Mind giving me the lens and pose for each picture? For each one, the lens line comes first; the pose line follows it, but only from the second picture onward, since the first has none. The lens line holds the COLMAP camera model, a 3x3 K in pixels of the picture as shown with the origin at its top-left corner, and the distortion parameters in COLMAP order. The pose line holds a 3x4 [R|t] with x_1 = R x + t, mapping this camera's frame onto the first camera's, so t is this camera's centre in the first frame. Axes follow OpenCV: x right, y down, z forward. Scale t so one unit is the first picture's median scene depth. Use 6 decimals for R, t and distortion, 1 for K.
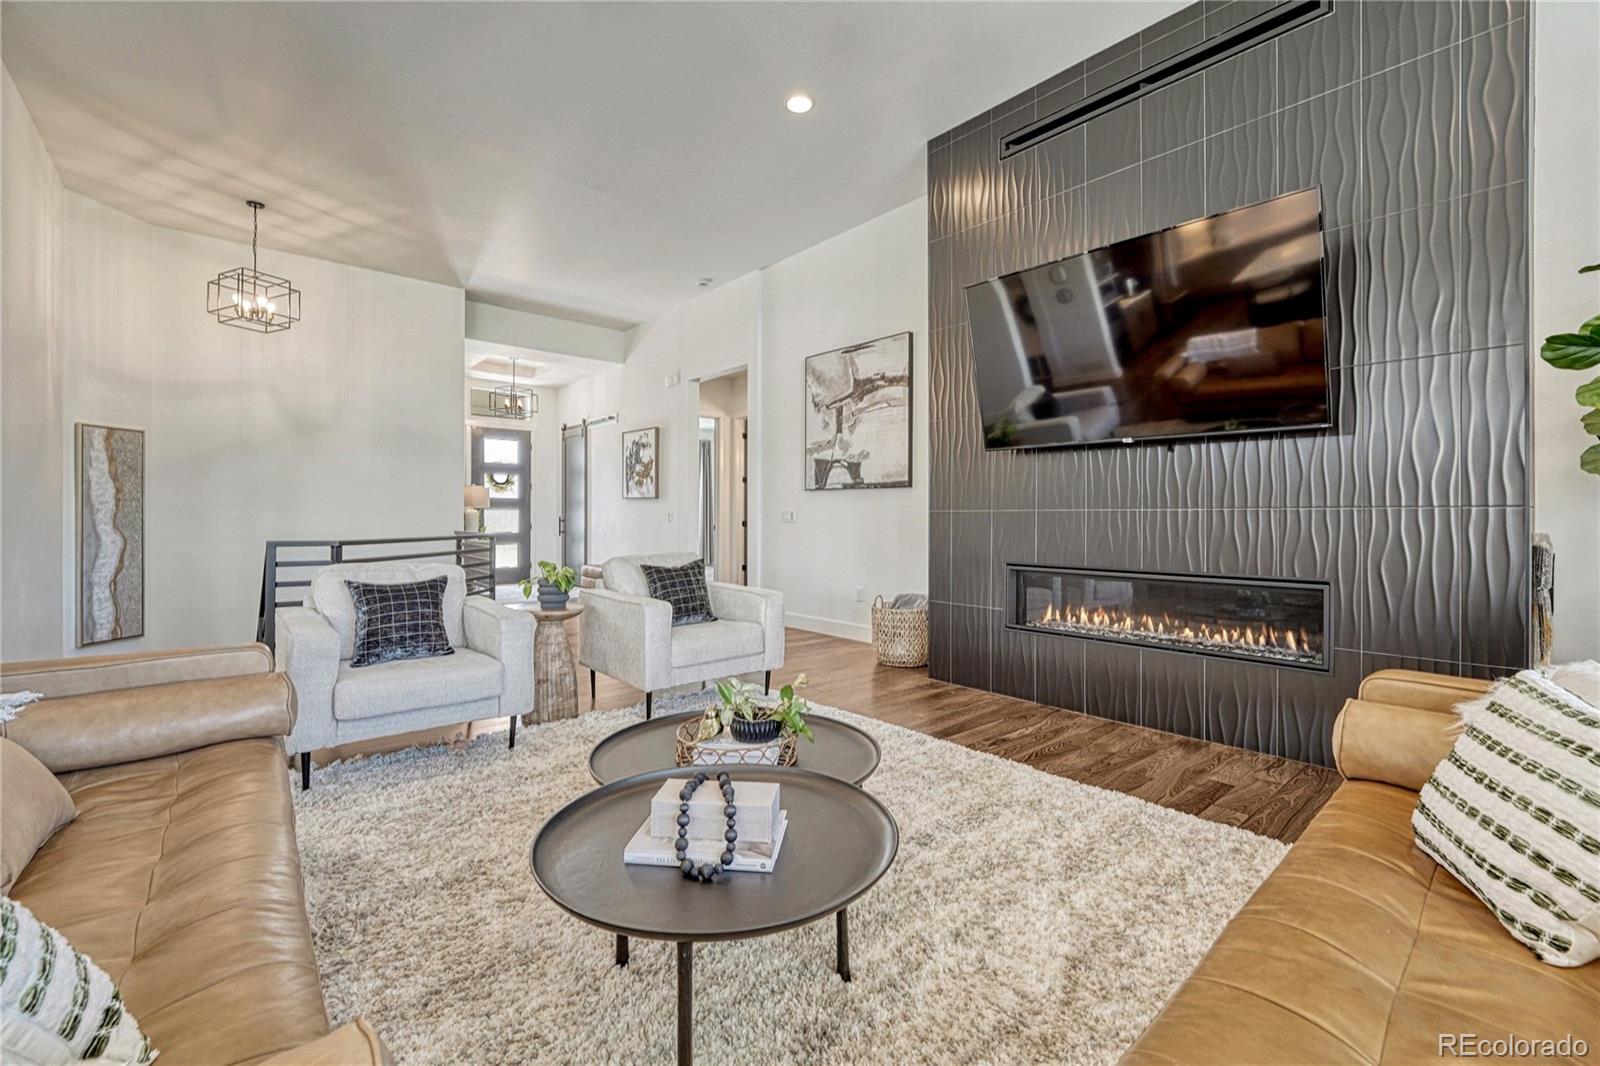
lens RADIAL K [[671.5, 0, 791.5], [0, 671.5, 513.3], [0, 0, 1]] dist [-0.003635, -0.000091]
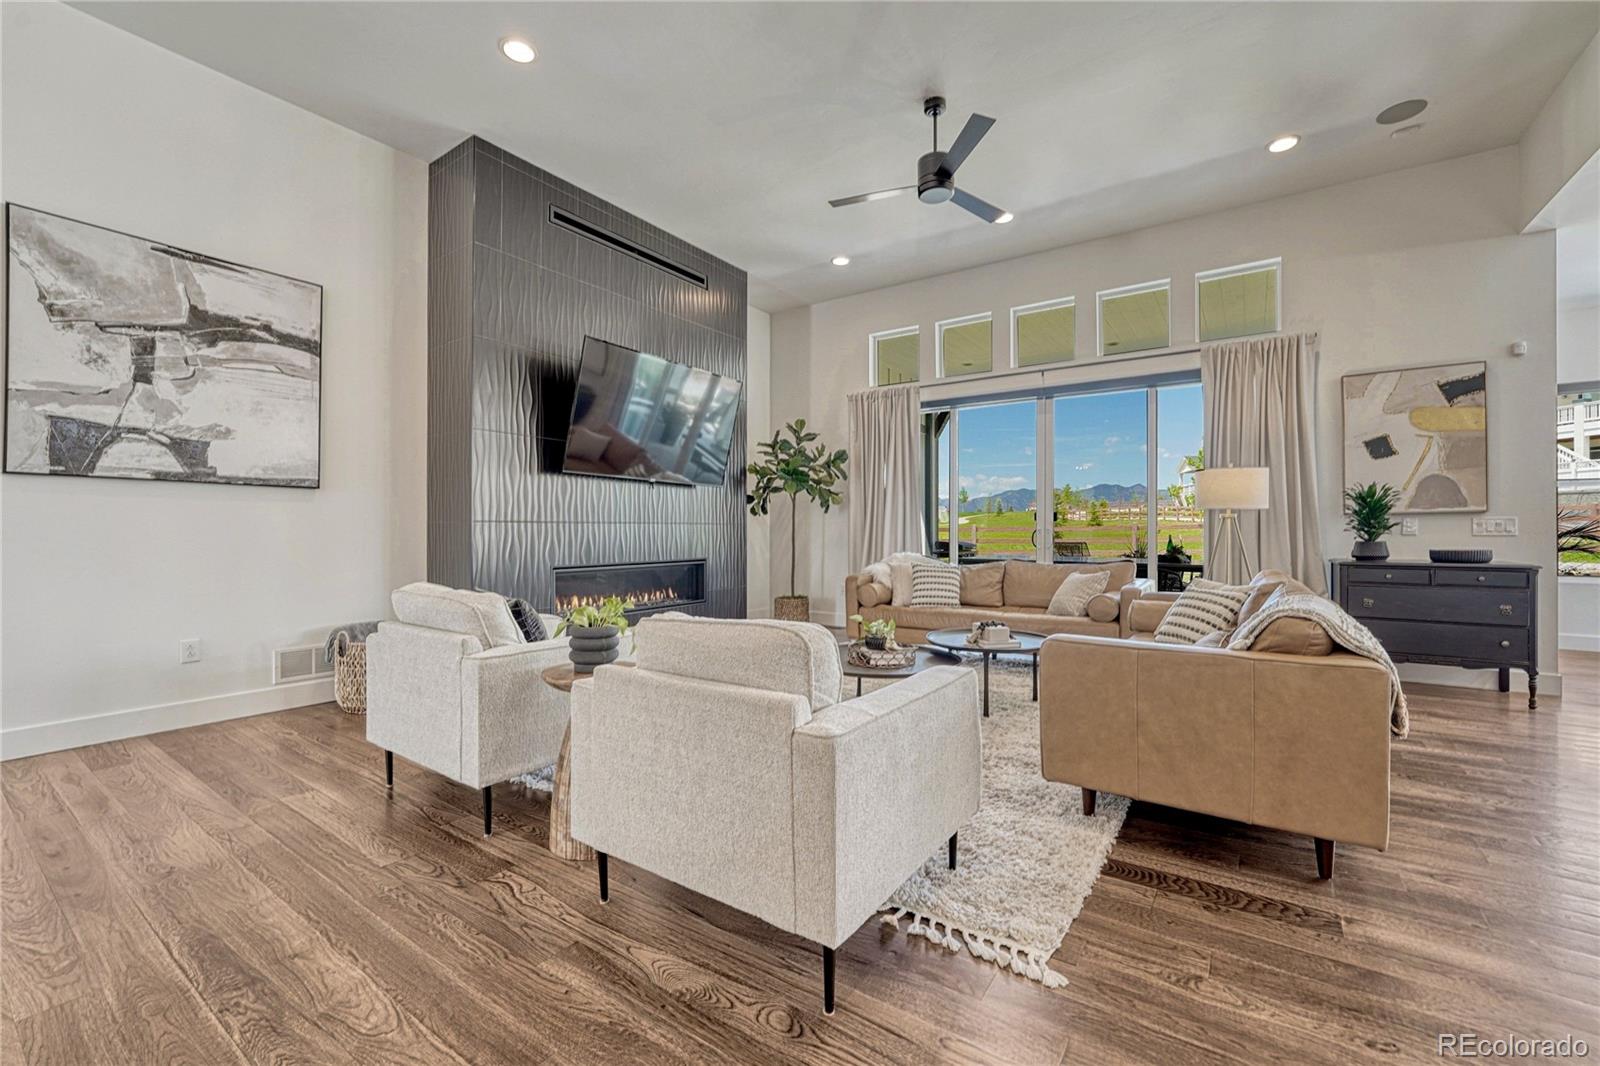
lens RADIAL K [[657.9, 0, 803.6], [0, 657.9, 533.1], [0, 0, 1]] dist [-0.008937, 0.000233]
pose [[-0.259147, -0.006769, 0.965814, -0.626329], [-0.008370, 0.999954, 0.004762, 0.002952], [-0.965801, -0.006850, -0.259192, 0.597884]]
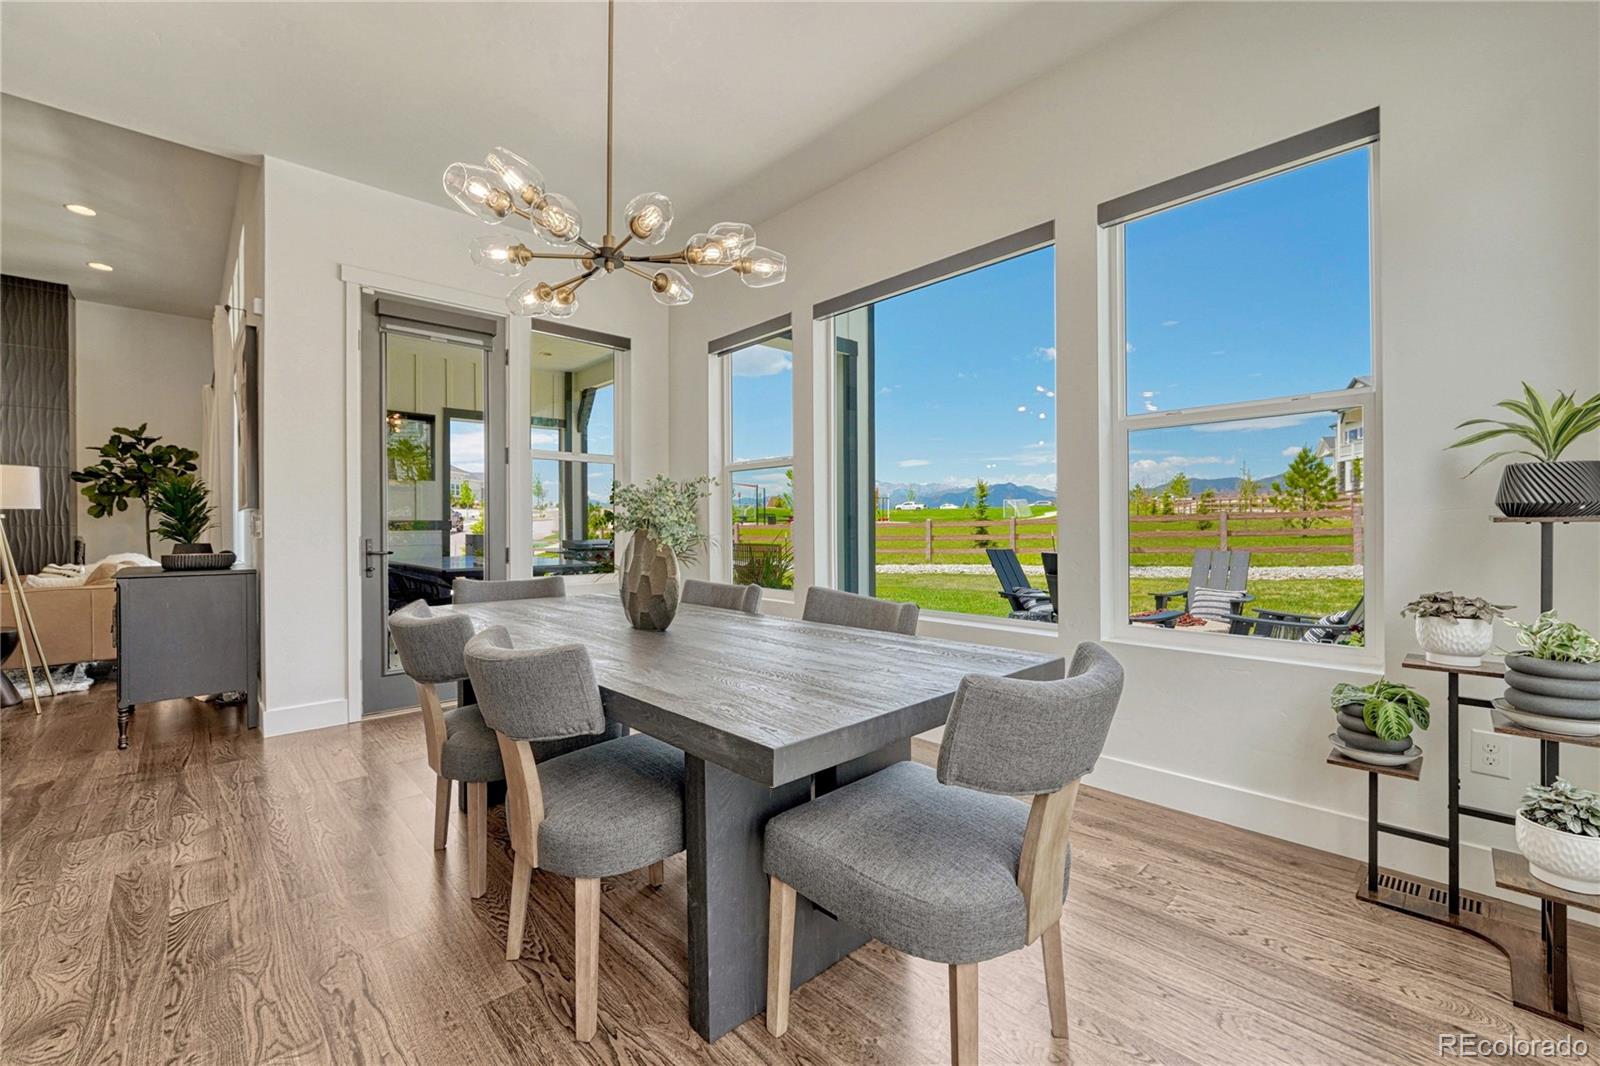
lens RADIAL K [[665.4, 0, 802.1], [0, 665.4, 518.5], [0, 0, 1]] dist [-0.010193, 0.001193]
pose [[-0.046860, 0.010869, 0.998842, -0.746689], [-0.002253, 0.999937, -0.010987, -0.009444], [-0.998899, -0.002765, -0.046832, -0.815338]]
